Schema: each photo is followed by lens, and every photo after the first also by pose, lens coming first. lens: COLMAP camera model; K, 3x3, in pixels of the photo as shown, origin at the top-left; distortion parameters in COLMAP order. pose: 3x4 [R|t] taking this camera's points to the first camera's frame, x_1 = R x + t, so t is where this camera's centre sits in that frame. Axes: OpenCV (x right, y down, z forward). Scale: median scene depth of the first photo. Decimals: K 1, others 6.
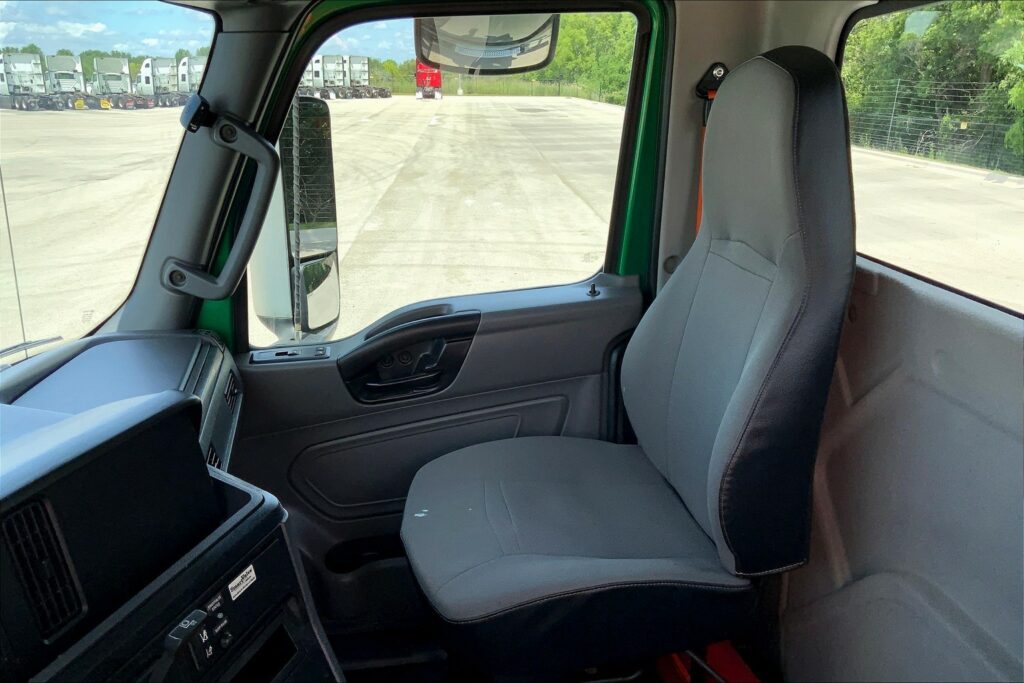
lens RADIAL K [[862.5, 0, 512.0], [0, 862.5, 341.5], [0, 0, 1]] dist [-0.005565, -0.005526]
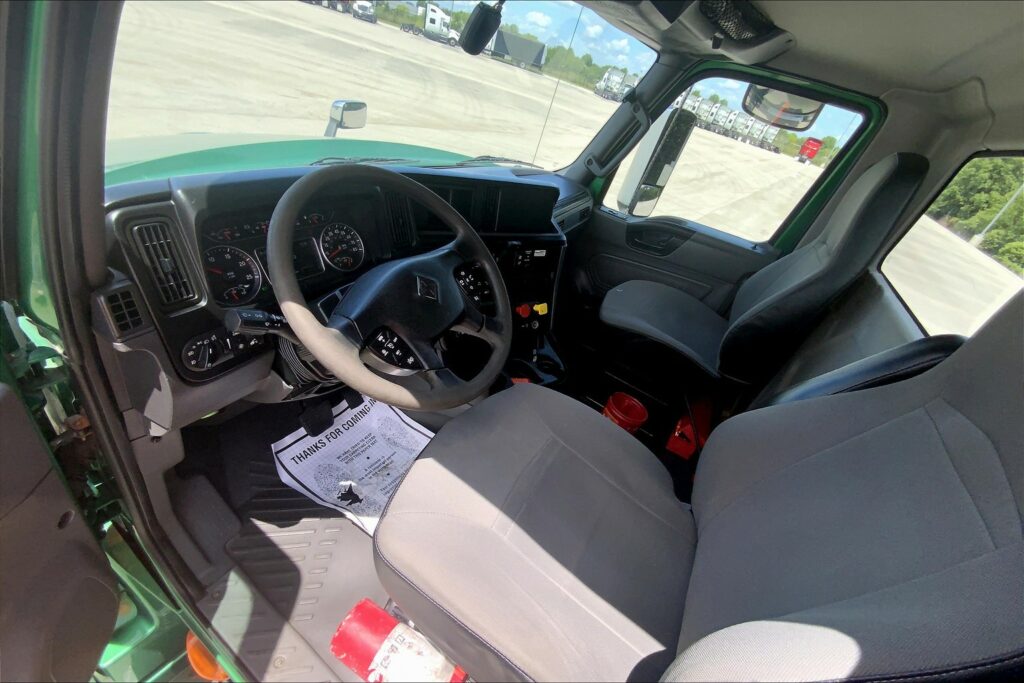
lens RADIAL K [[411.7, 0, 512.0], [0, 411.7, 341.5], [0, 0, 1]] dist [-0.016818, 0.000010]
pose [[0.731937, 0.544165, -0.410065, 0.195234], [-0.439055, 0.836886, 0.326884, 0.064384], [0.521056, -0.059217, 0.851466, -0.140552]]
